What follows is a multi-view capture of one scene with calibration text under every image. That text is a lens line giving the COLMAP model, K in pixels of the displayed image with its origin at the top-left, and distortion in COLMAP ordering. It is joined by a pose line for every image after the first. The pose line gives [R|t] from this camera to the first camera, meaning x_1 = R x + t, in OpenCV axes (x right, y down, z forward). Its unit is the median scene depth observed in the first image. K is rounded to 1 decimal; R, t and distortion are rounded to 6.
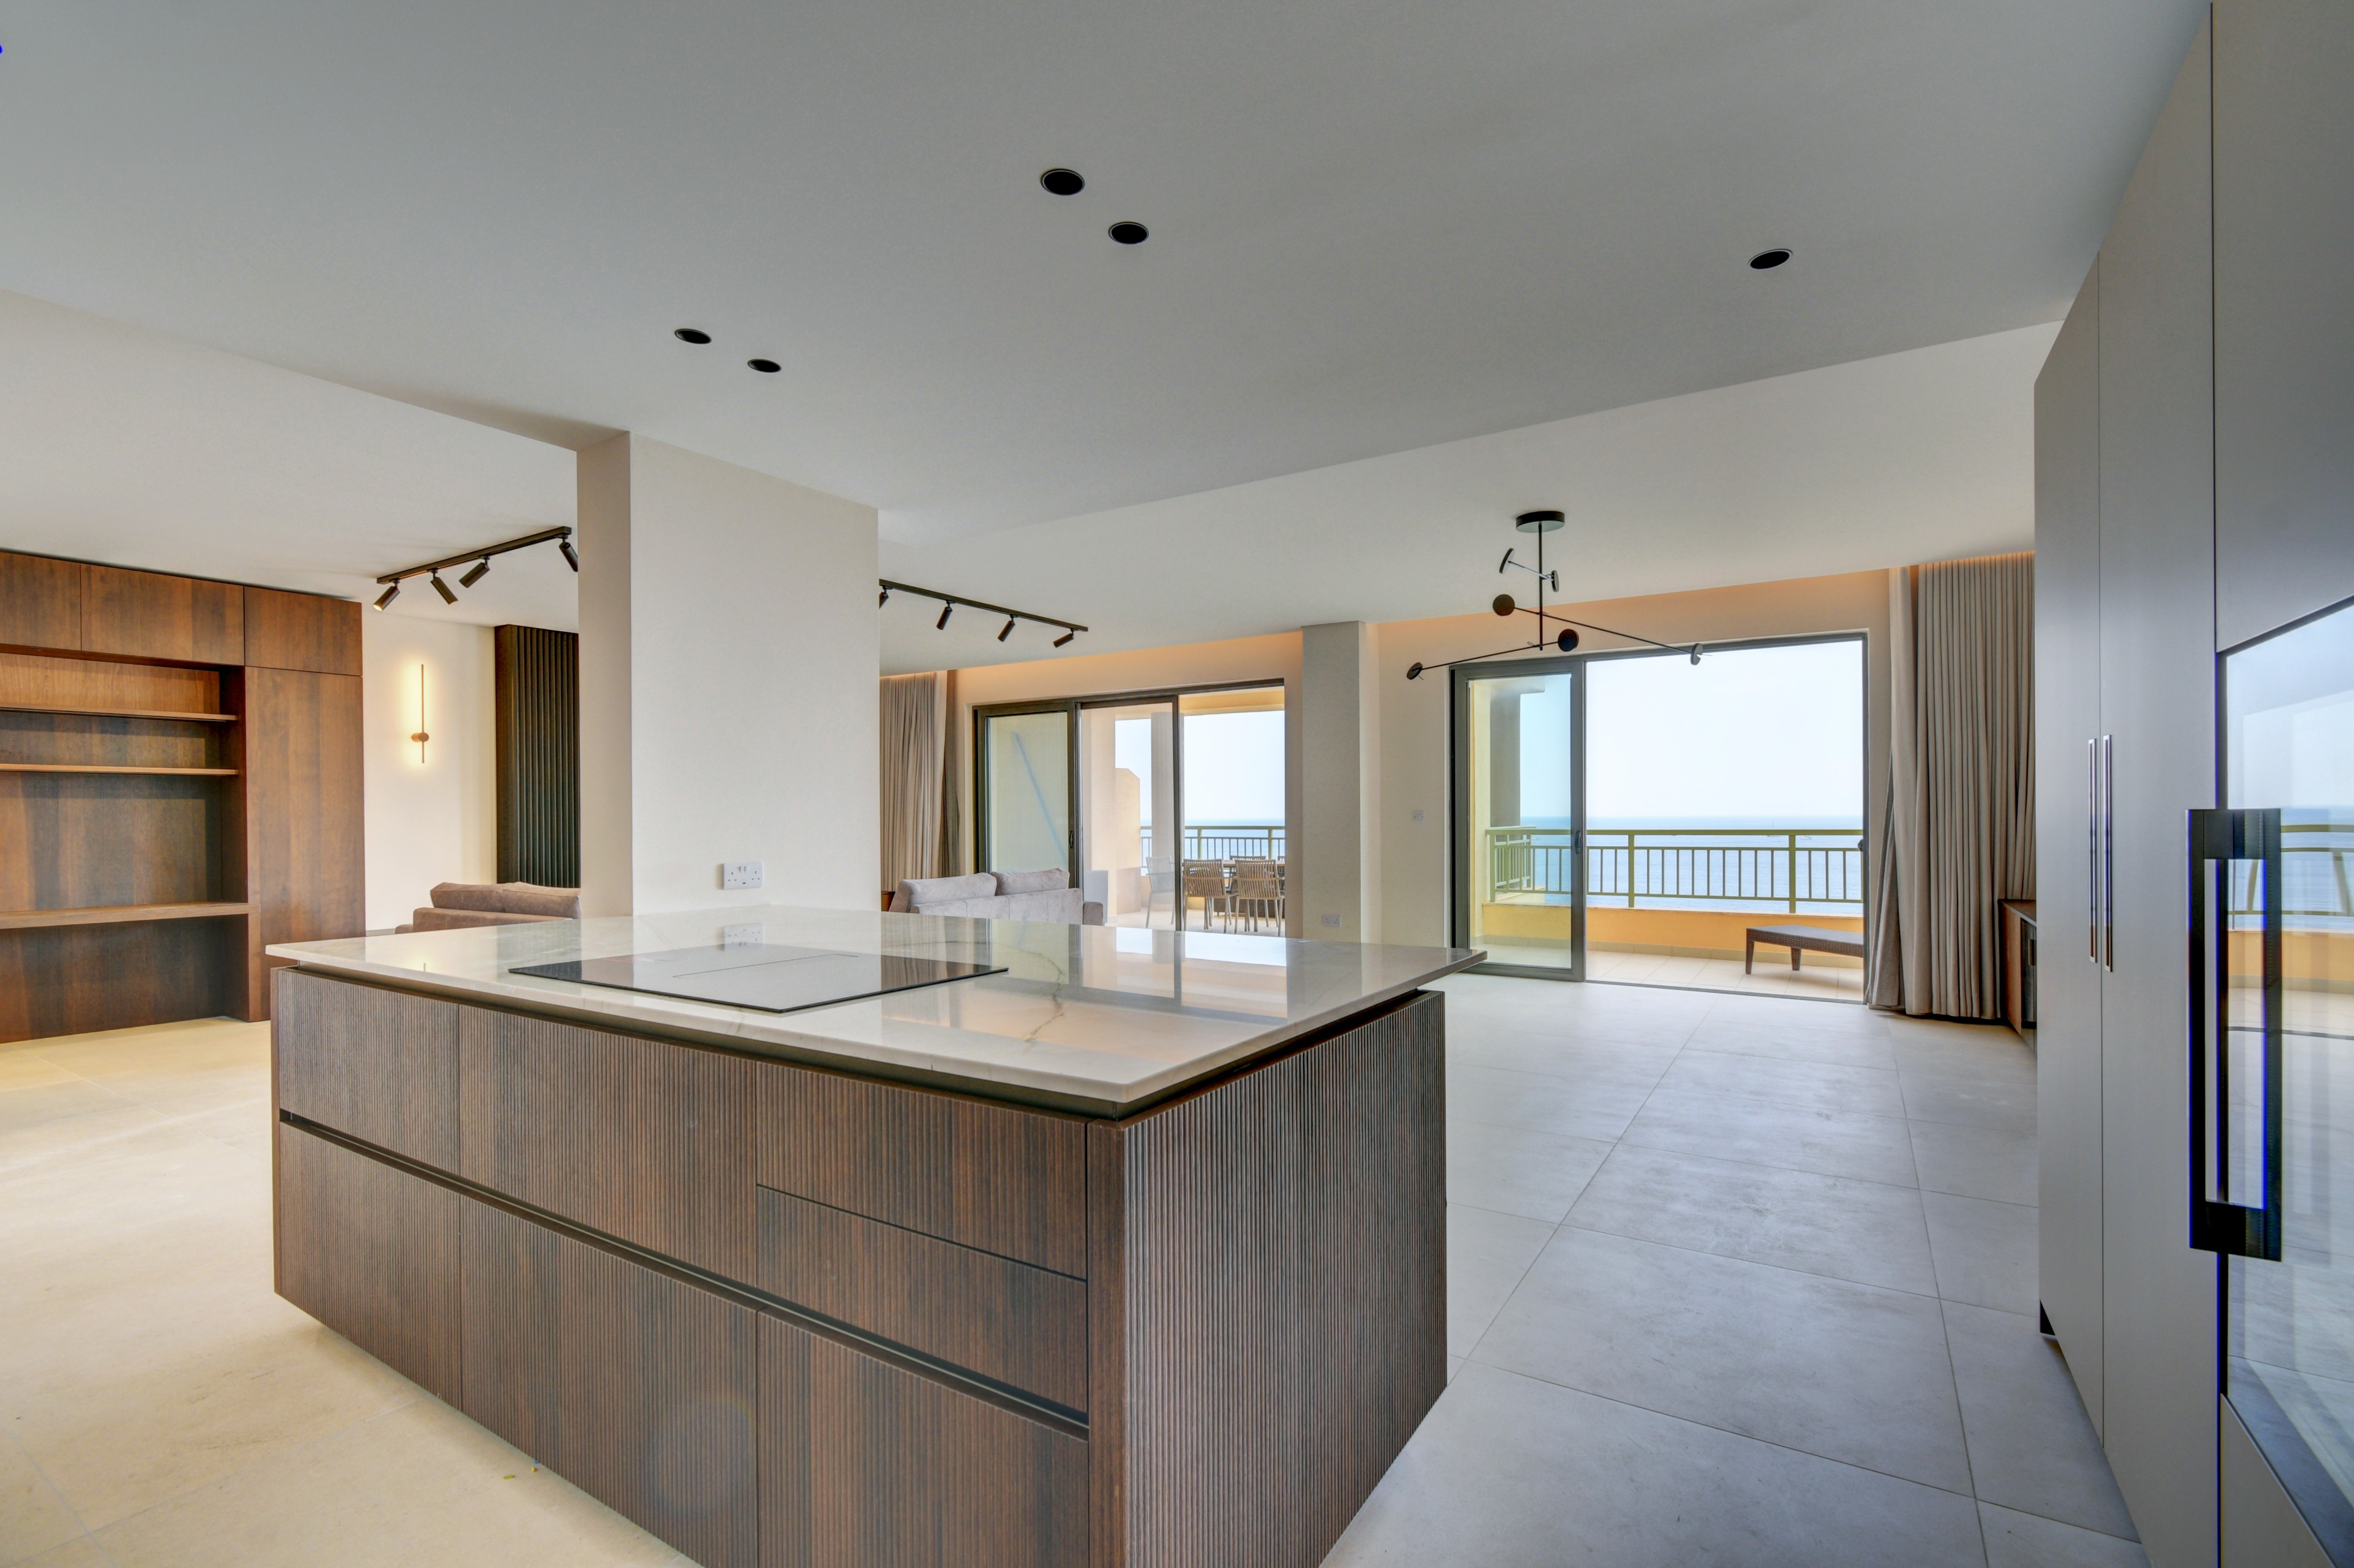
lens RADIAL K [[1060.2, 0, 1167.5], [0, 1060.2, 827.0], [0, 0, 1]] dist [-0.000131, 0.000158]
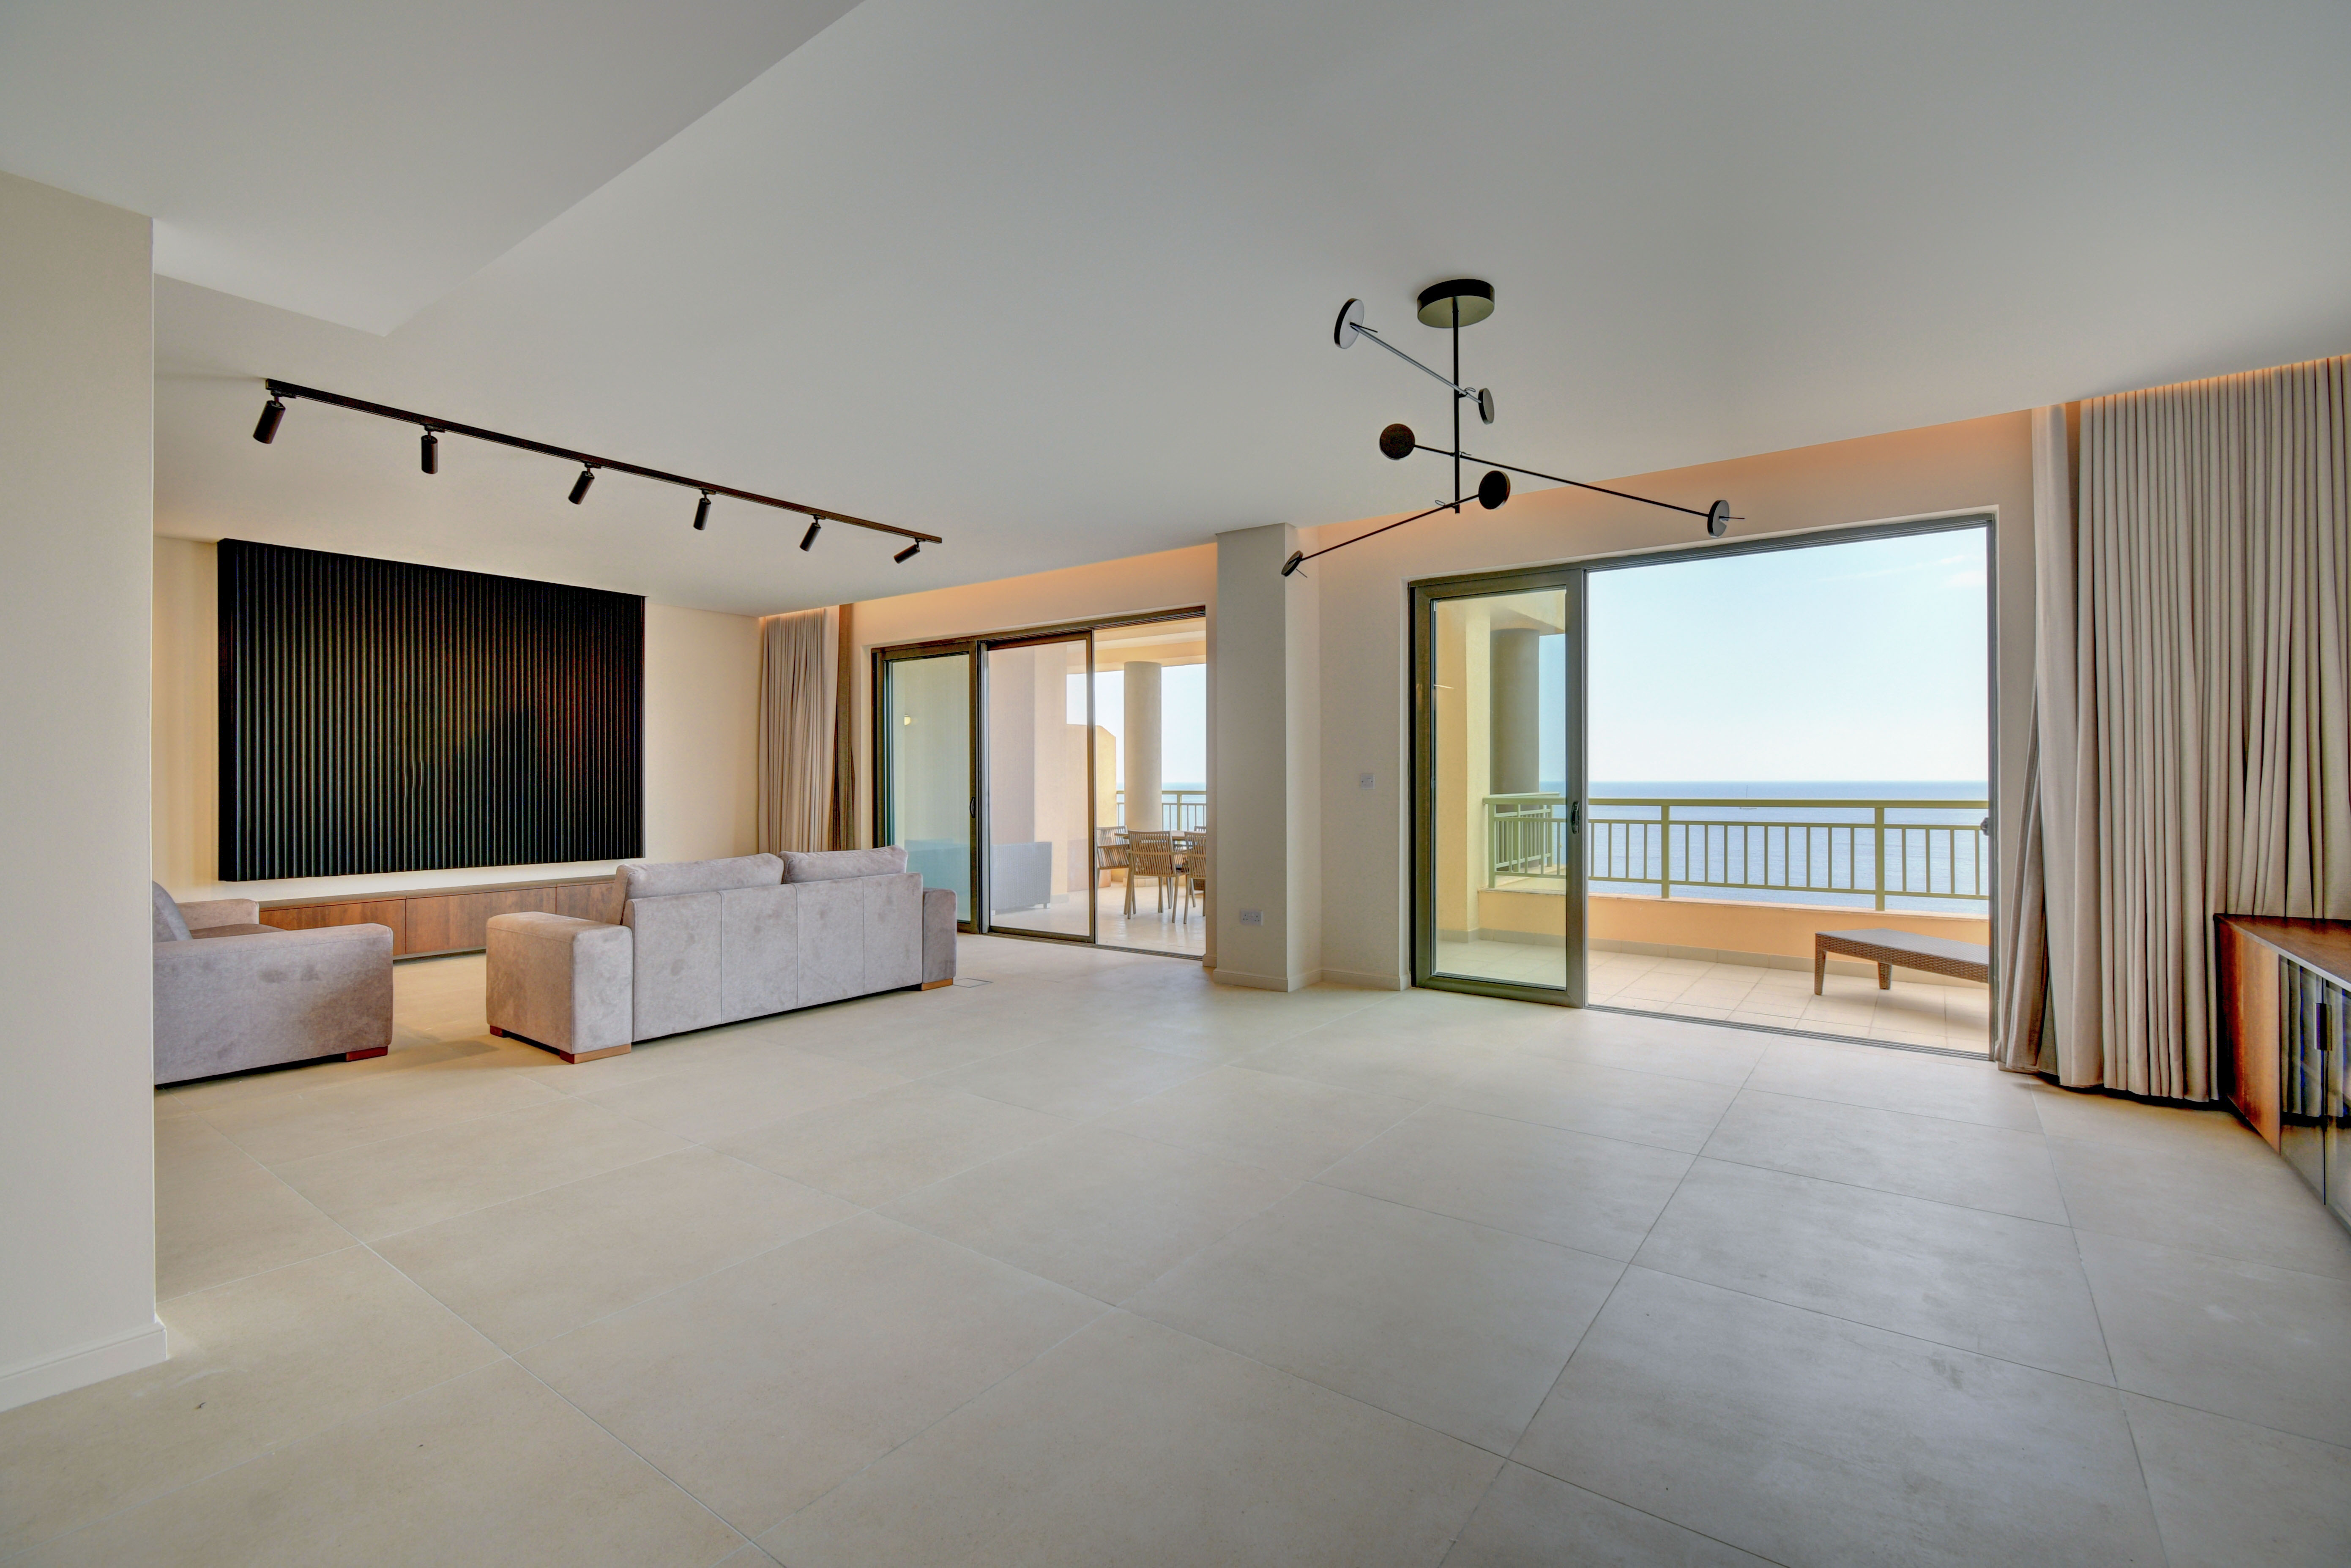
lens RADIAL K [[1031.5, 0, 1175.5], [0, 1031.5, 784.0], [0, 0, 1]] dist [0.003699, -0.004922]
pose [[0.997803, 0.004356, -0.066112, 0.142748], [-0.004747, 0.999972, -0.005758, -0.002928], [0.066085, 0.006059, 0.997796, 0.243070]]
